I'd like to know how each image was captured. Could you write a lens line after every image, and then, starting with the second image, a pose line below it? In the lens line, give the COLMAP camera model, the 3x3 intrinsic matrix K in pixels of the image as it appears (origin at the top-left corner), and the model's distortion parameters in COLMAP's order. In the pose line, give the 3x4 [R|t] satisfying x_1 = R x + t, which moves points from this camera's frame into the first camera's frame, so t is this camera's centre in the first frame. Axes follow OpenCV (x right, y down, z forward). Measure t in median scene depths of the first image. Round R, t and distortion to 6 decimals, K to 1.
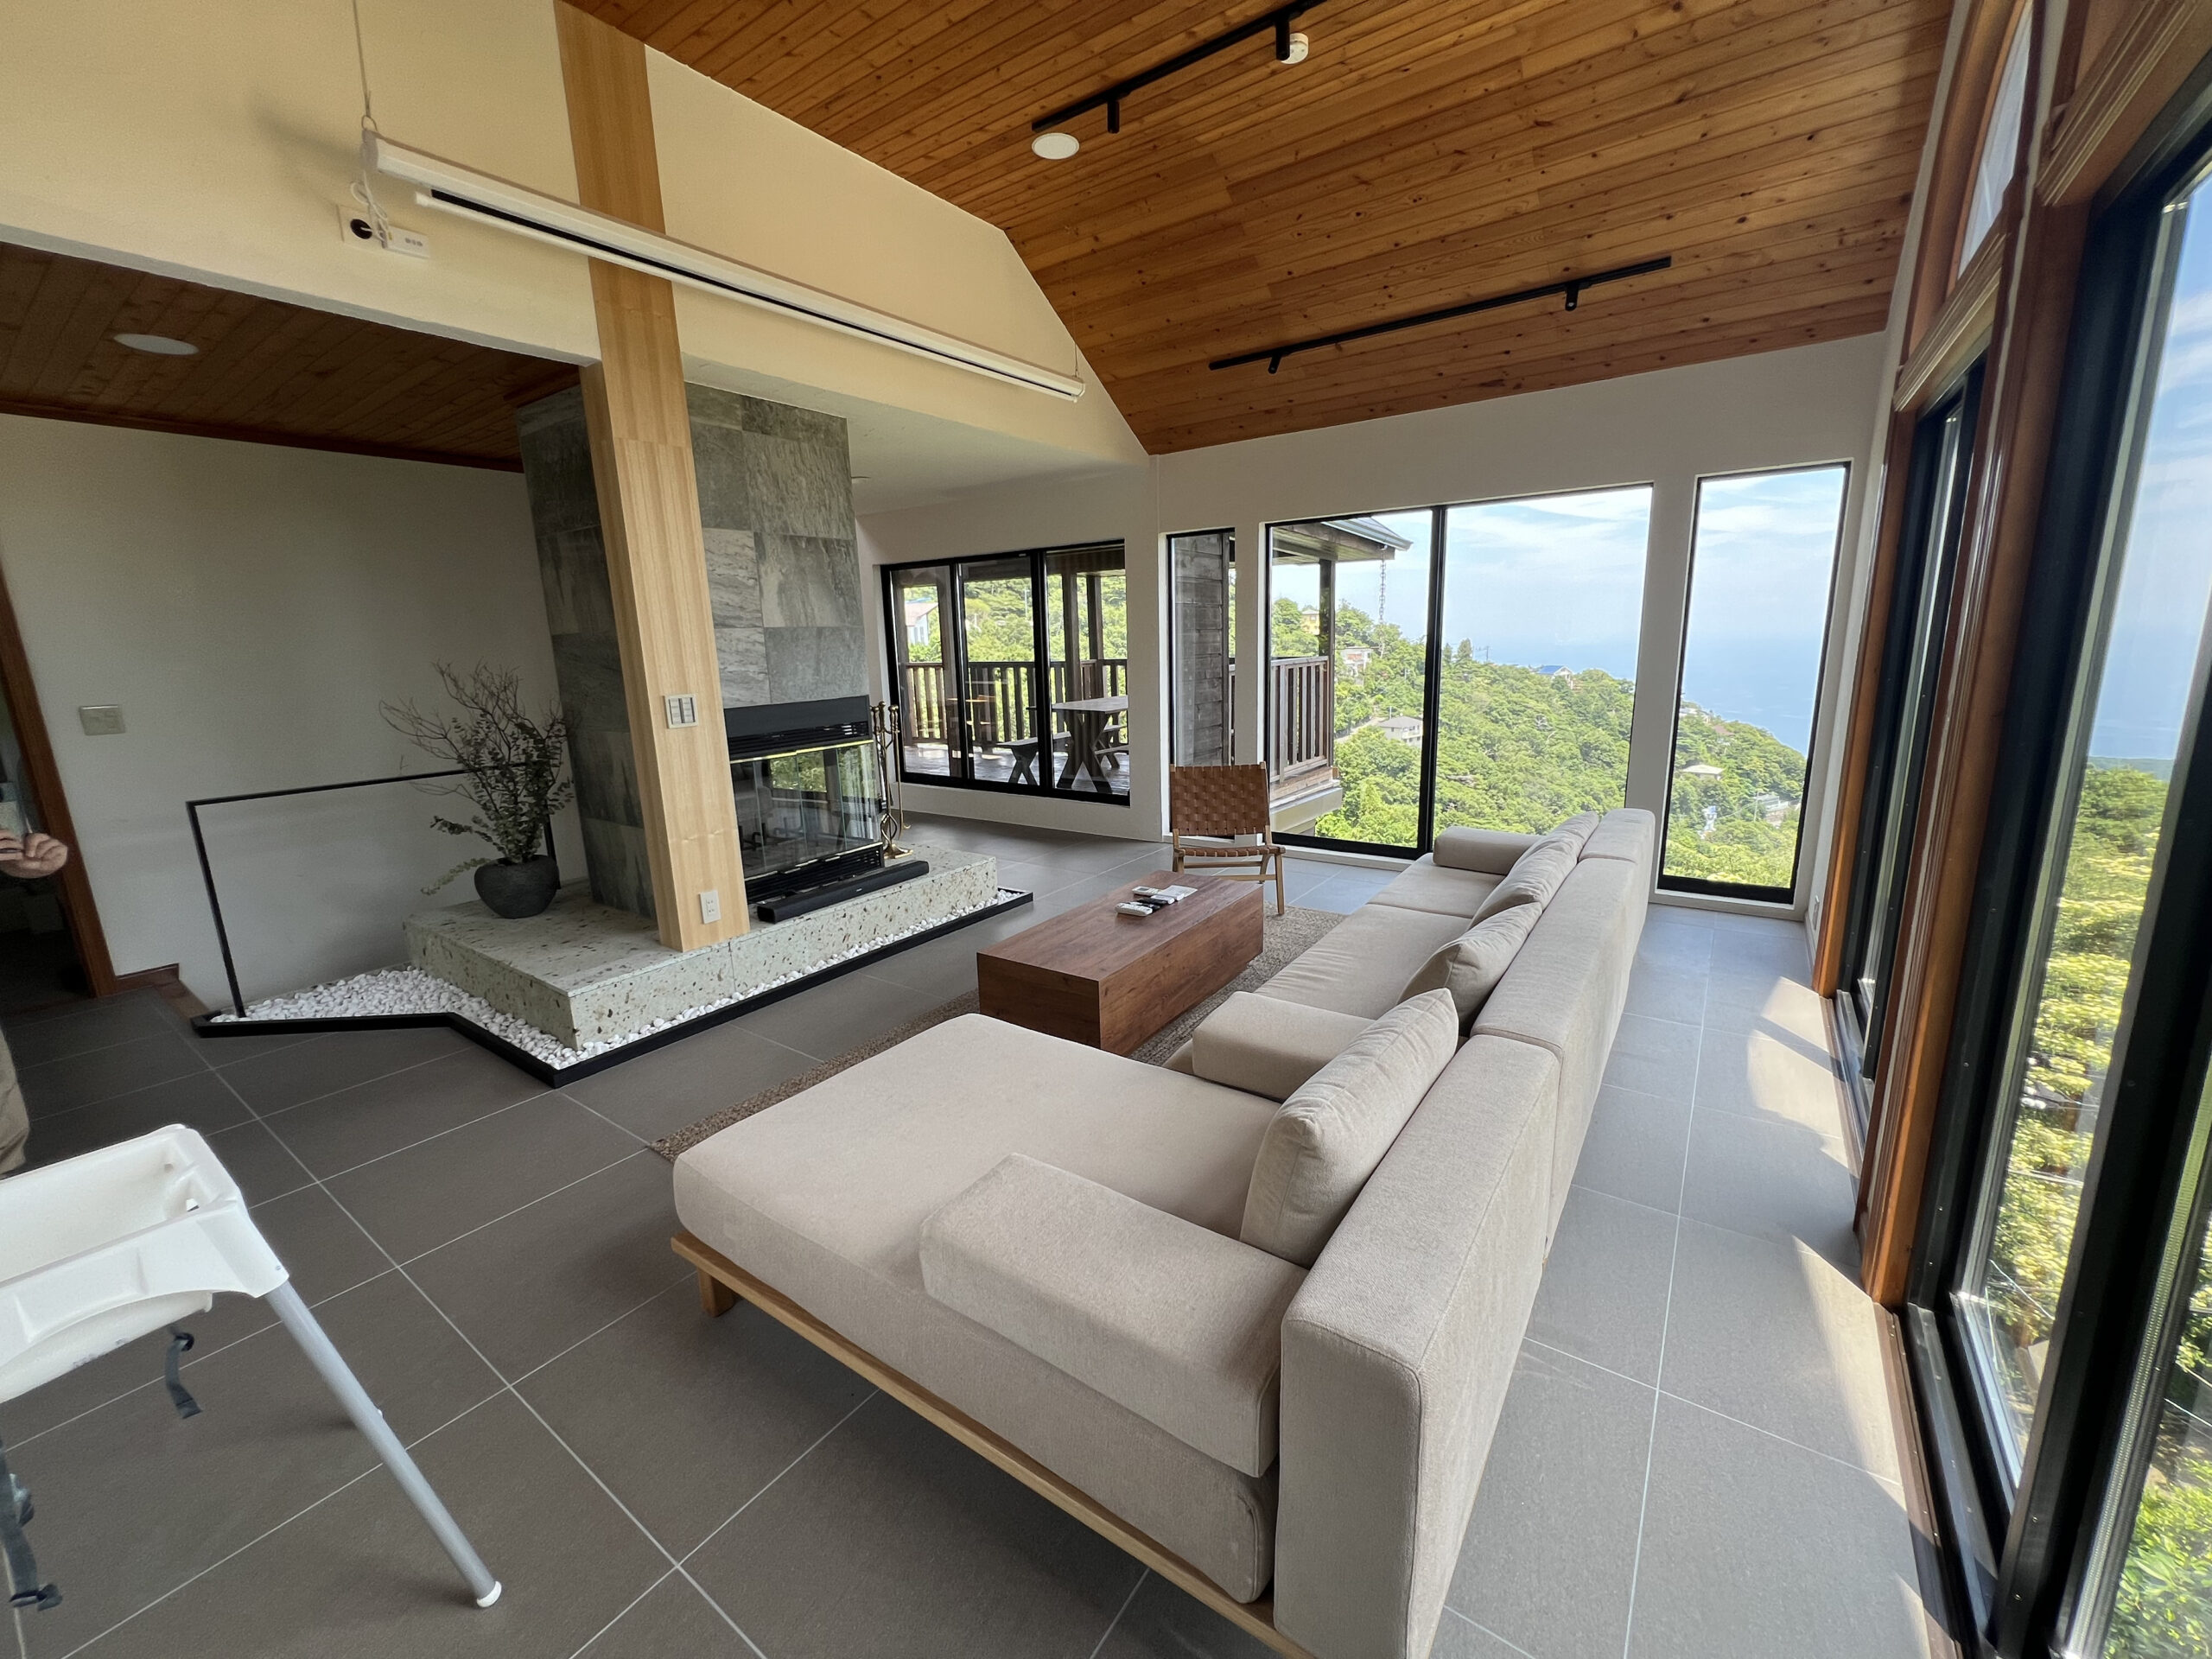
lens RADIAL K [[887.3, 0, 1103.0], [0, 887.3, 824.7], [0, 0, 1]] dist [-0.000642, -0.000067]
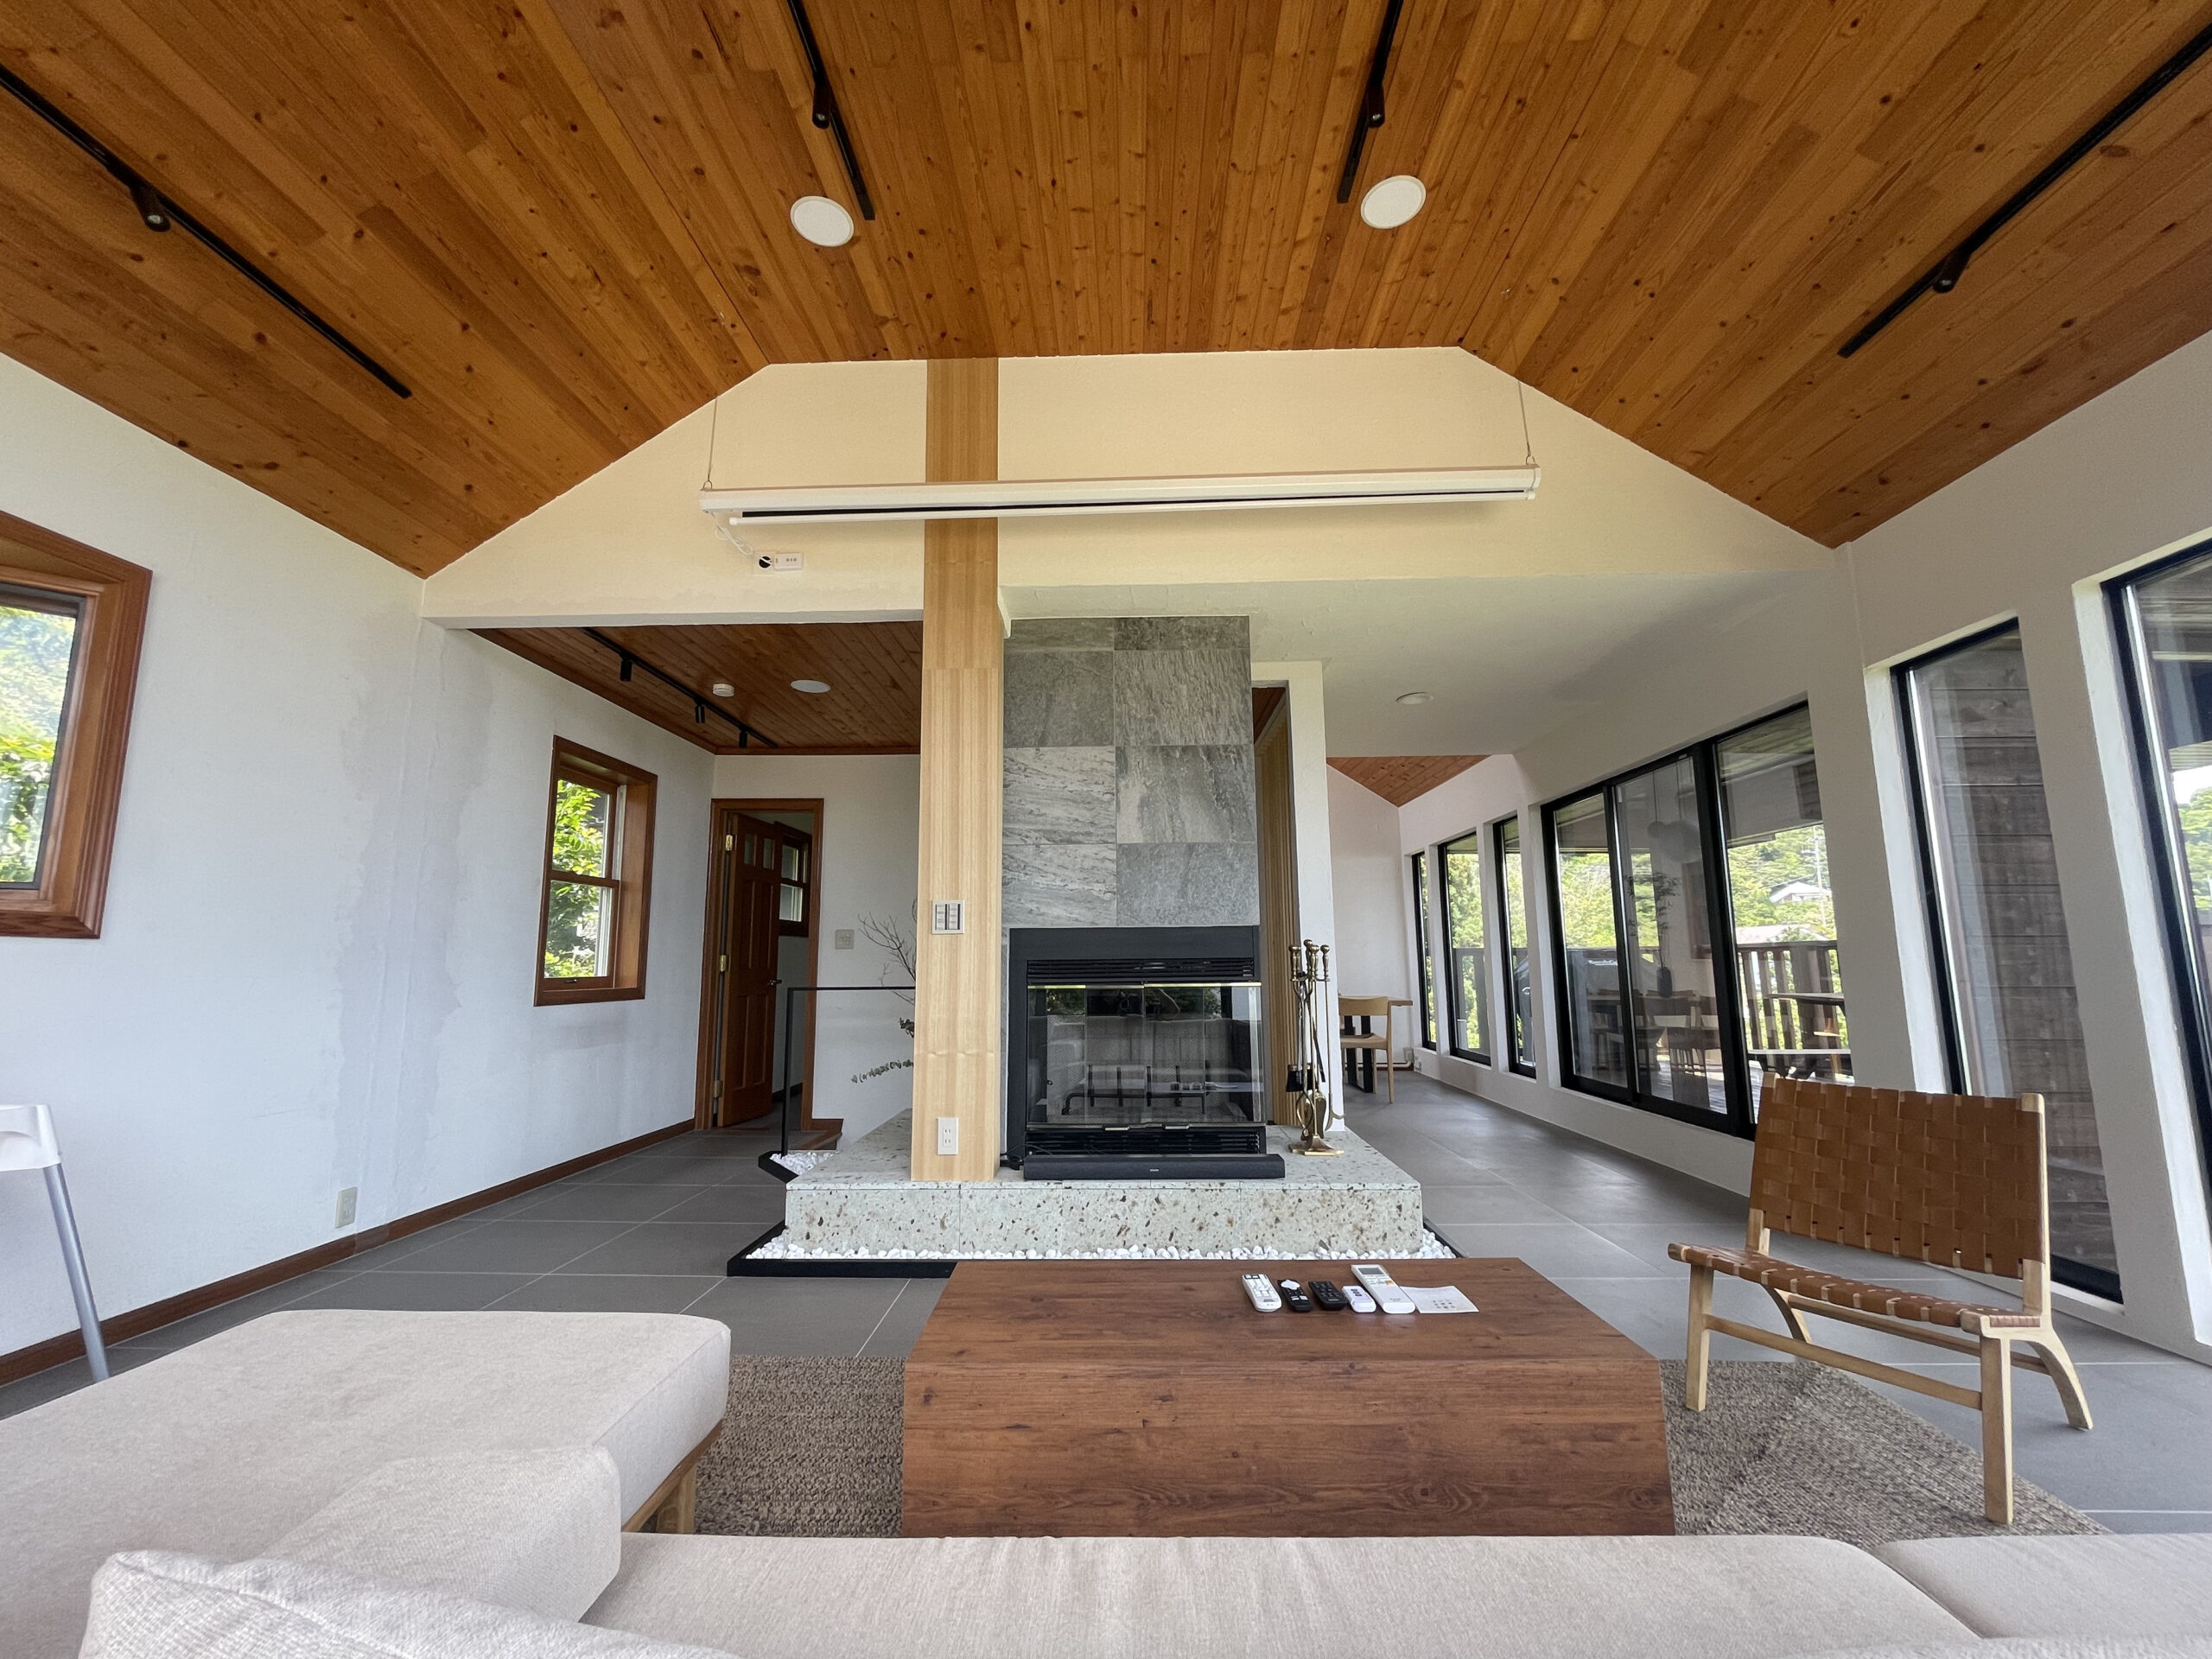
lens RADIAL K [[888.2, 0, 1103.5], [0, 888.2, 836.3], [0, 0, 1]] dist [0.002712, -0.000880]
pose [[0.552520, -0.096523, -0.827892, 0.373595], [-0.181929, 0.955356, -0.232800, -0.014707], [0.813403, 0.279244, 0.510293, 0.529004]]
